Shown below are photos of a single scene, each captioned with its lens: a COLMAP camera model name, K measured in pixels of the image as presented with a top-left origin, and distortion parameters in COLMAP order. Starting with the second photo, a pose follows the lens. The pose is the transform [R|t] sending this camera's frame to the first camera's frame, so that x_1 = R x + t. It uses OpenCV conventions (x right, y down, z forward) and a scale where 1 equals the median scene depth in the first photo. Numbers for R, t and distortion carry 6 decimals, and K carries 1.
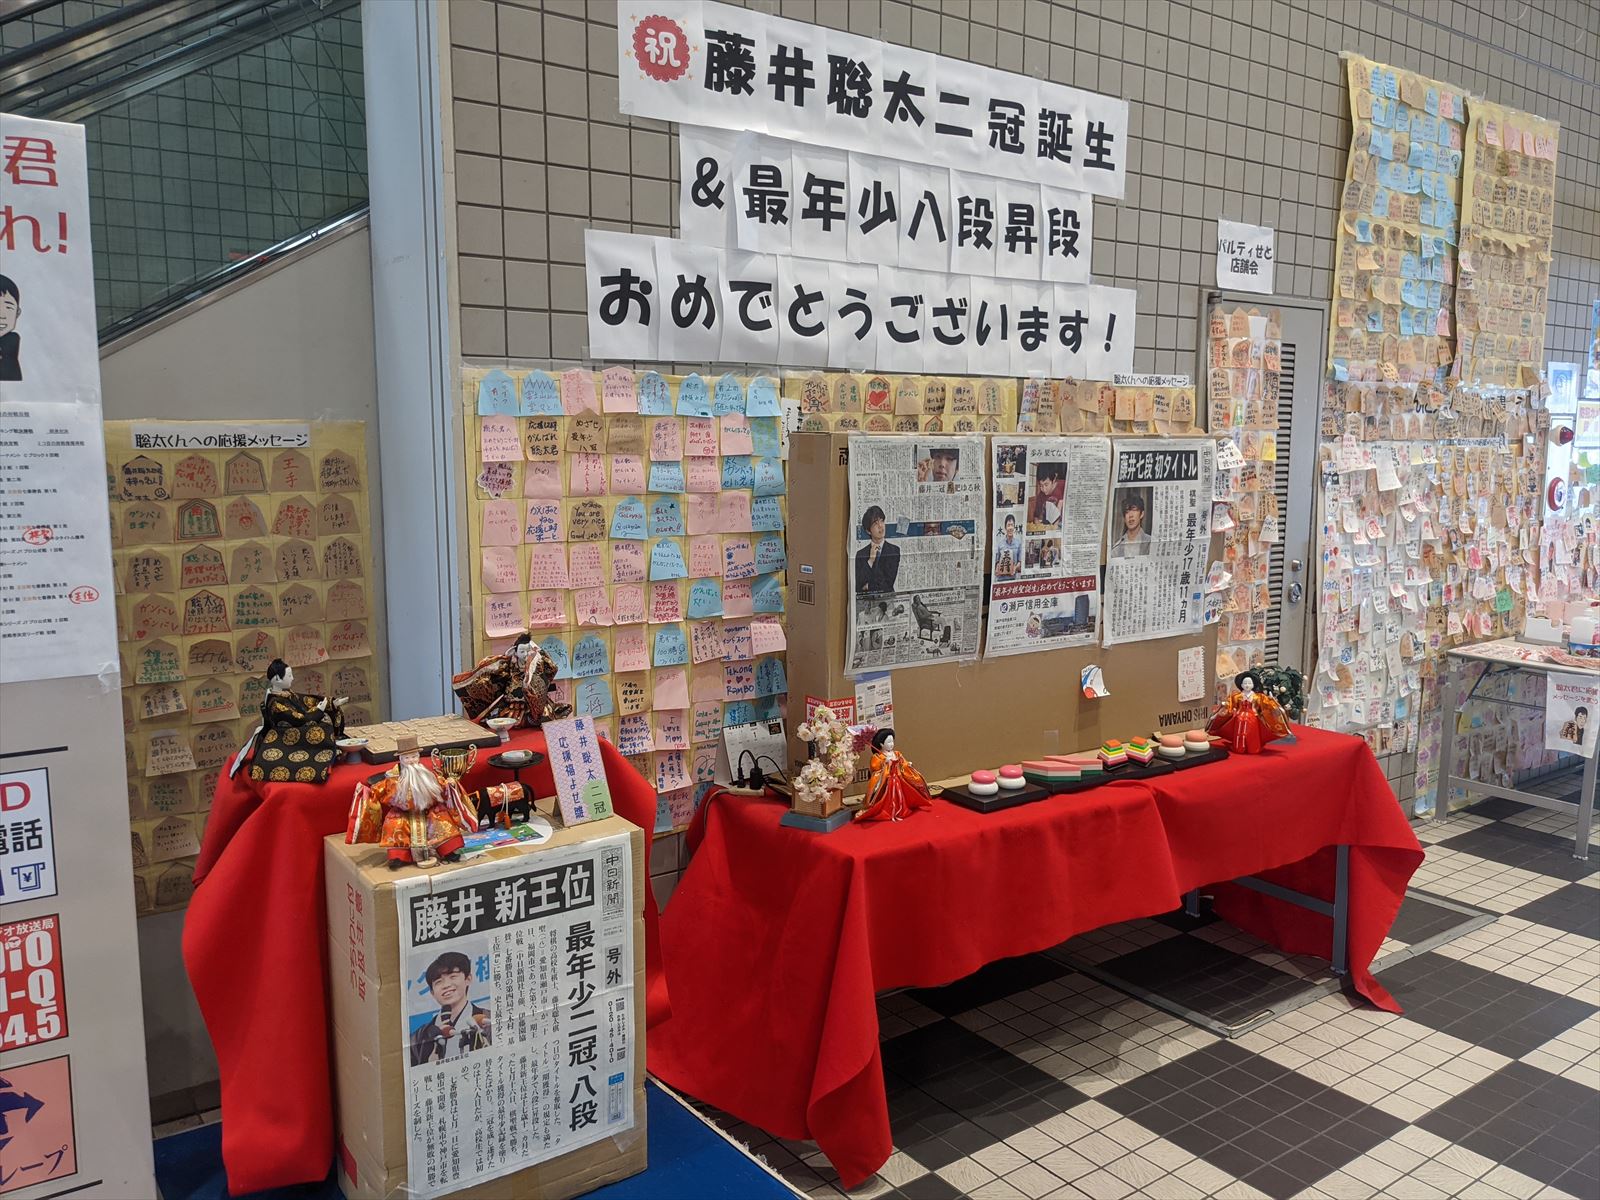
lens RADIAL K [[1273.5, 0, 802.8], [0, 1273.5, 600.7], [0, 0, 1]] dist [-0.008139, -0.003830]
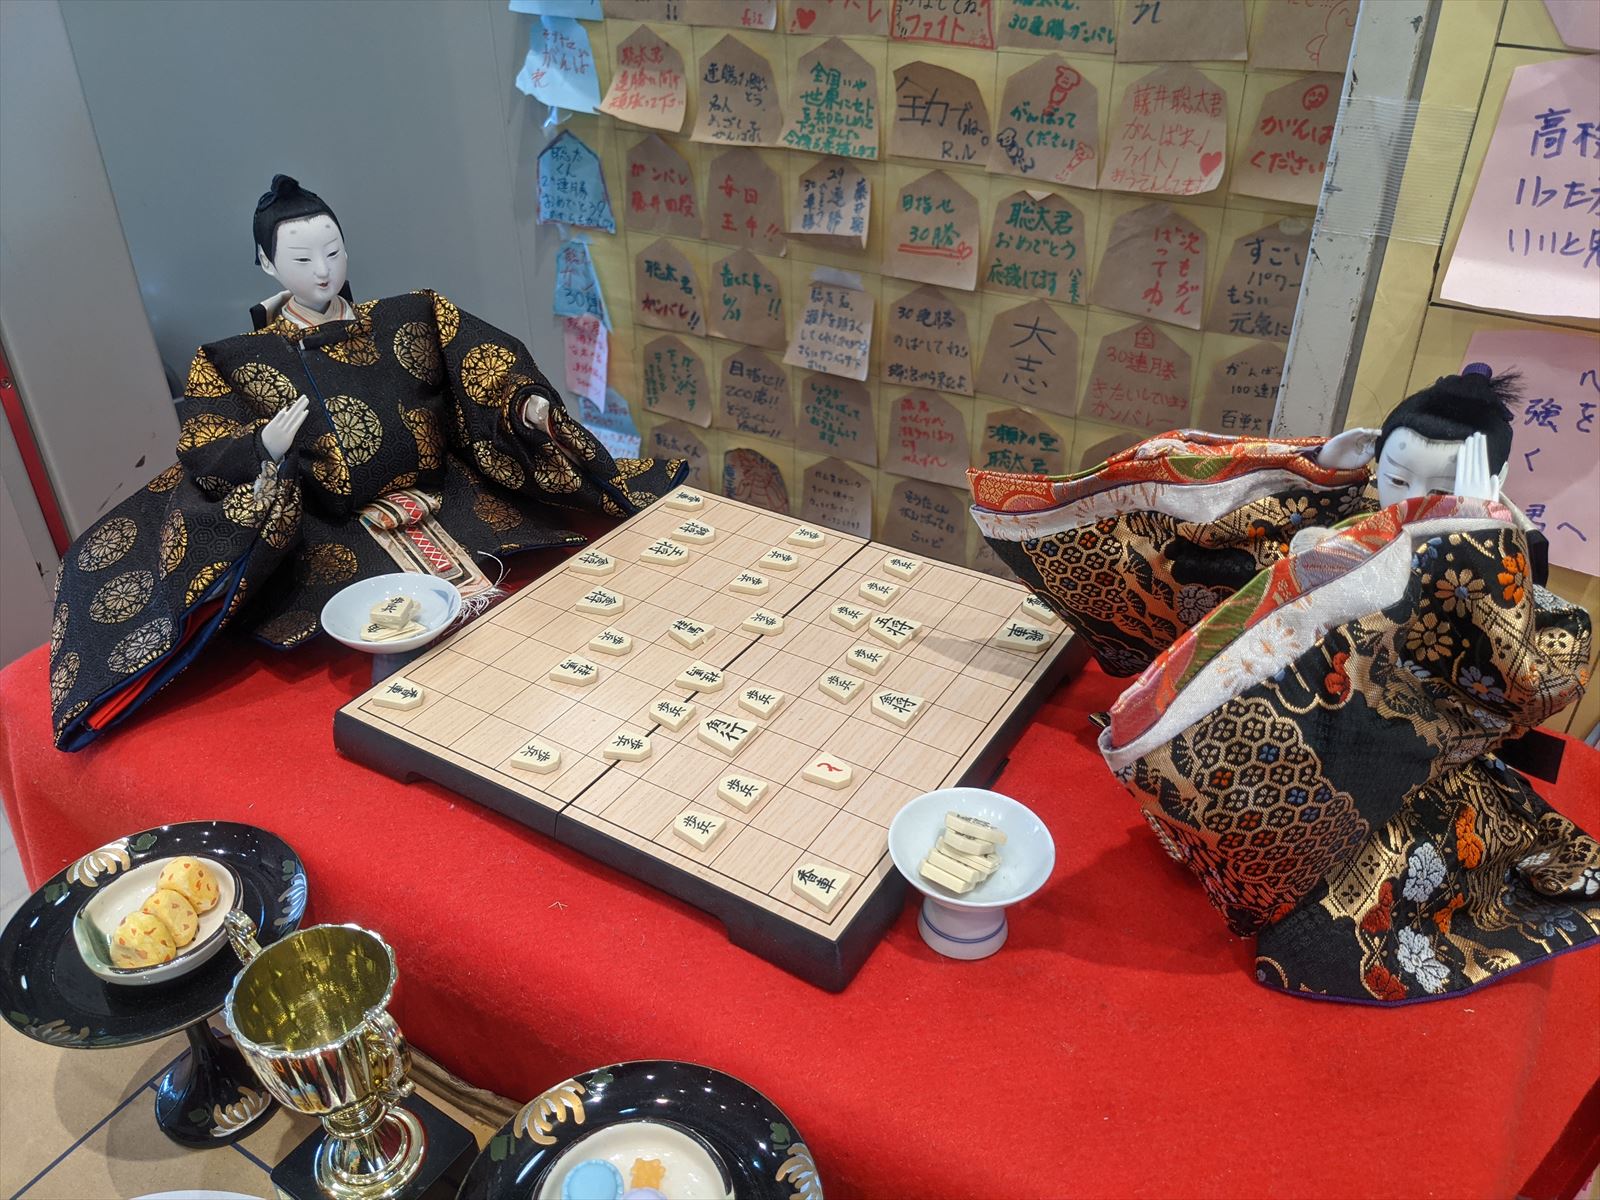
lens RADIAL K [[1273.5, 0, 802.8], [0, 1273.5, 599.1], [0, 0, 1]] dist [-0.008139, -0.003830]
pose [[0.387859, 0.494670, -0.777731, -0.115826], [-0.106606, 0.862197, 0.495229, -0.013911], [0.915533, -0.109168, 0.387146, 0.800458]]
